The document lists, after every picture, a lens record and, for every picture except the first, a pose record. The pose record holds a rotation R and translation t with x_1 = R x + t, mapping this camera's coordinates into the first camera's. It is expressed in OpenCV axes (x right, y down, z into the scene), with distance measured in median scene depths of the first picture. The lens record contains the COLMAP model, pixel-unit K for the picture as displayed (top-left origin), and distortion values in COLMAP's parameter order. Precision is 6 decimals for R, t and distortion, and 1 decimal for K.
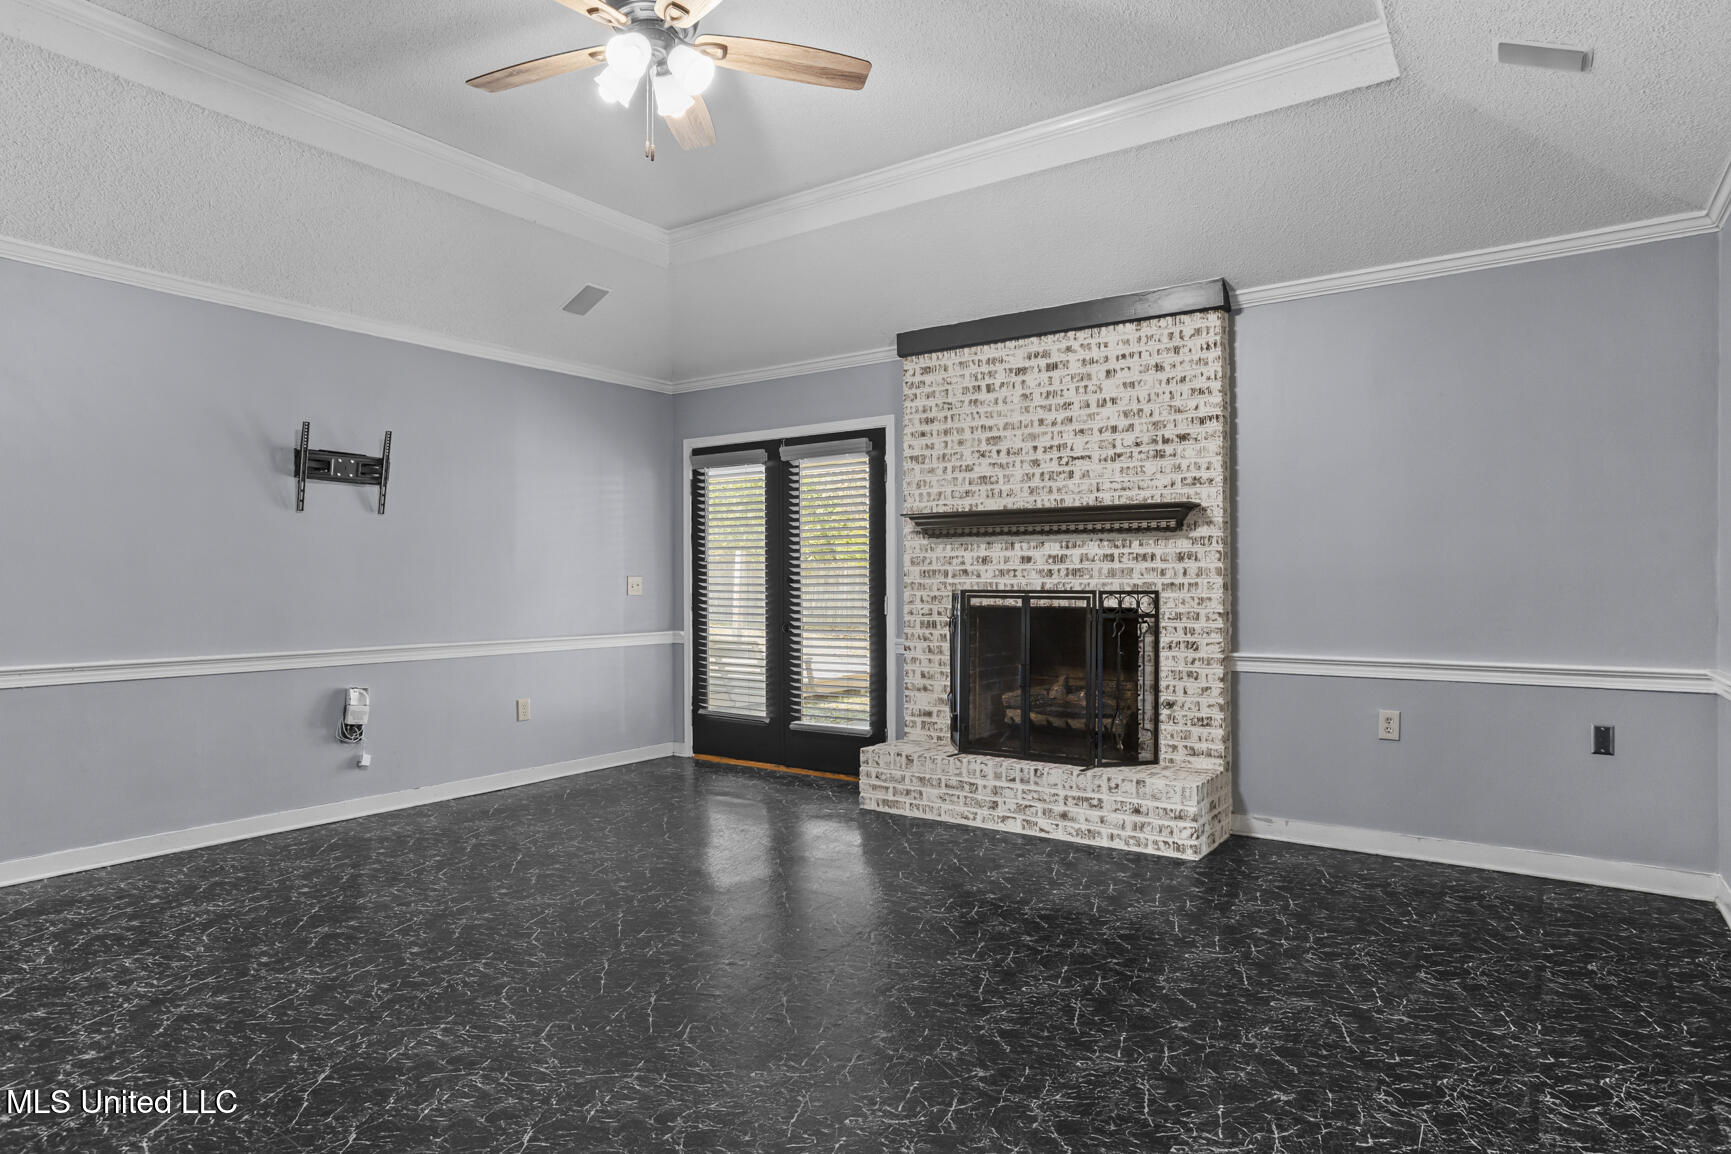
lens RADIAL K [[976.4, 0, 865.5], [0, 976.4, 577.0], [0, 0, 1]] dist [-0.052884, 0.041080]
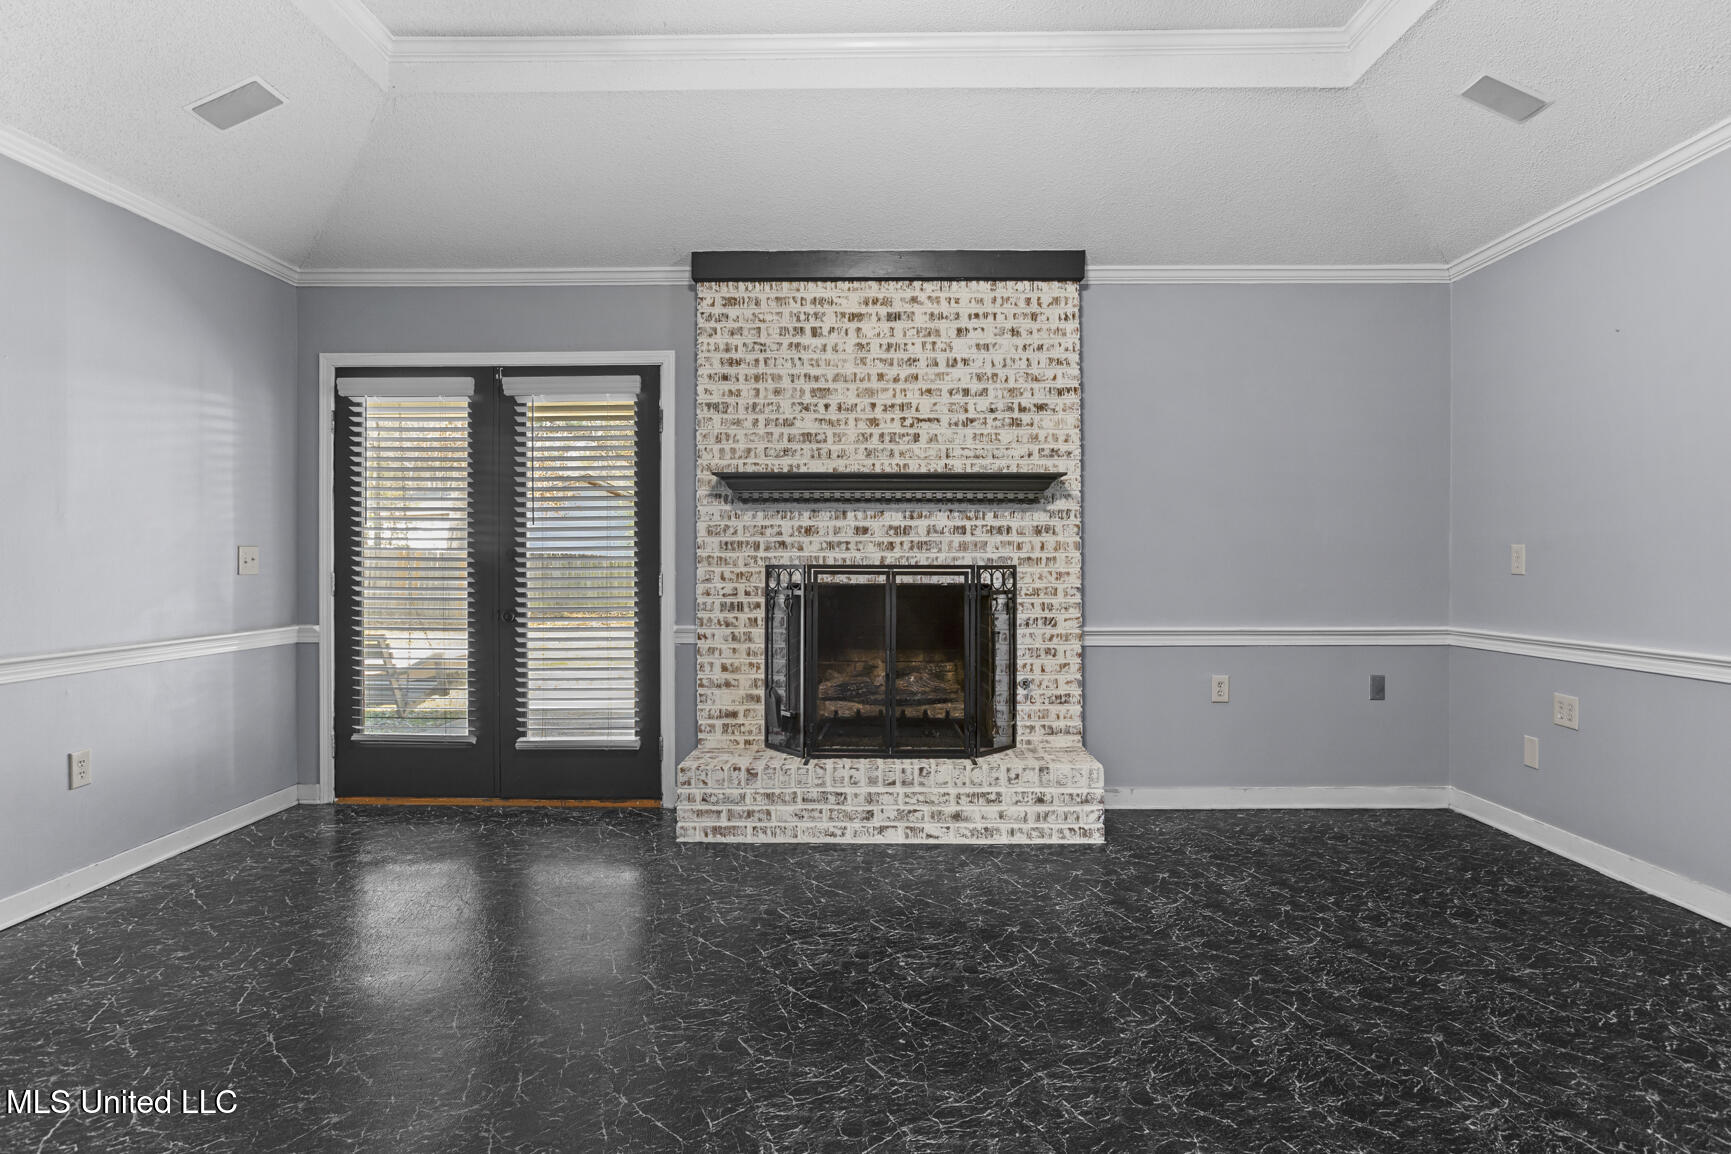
lens RADIAL K [[937.5, 0, 866.6], [0, 937.5, 552.6], [0, 0, 1]] dist [-0.050498, 0.034129]
pose [[0.826633, 0.006540, 0.562703, -0.331443], [-0.004532, 0.999977, -0.004963, 0.006654], [-0.562723, 0.001552, 0.826644, 0.316331]]
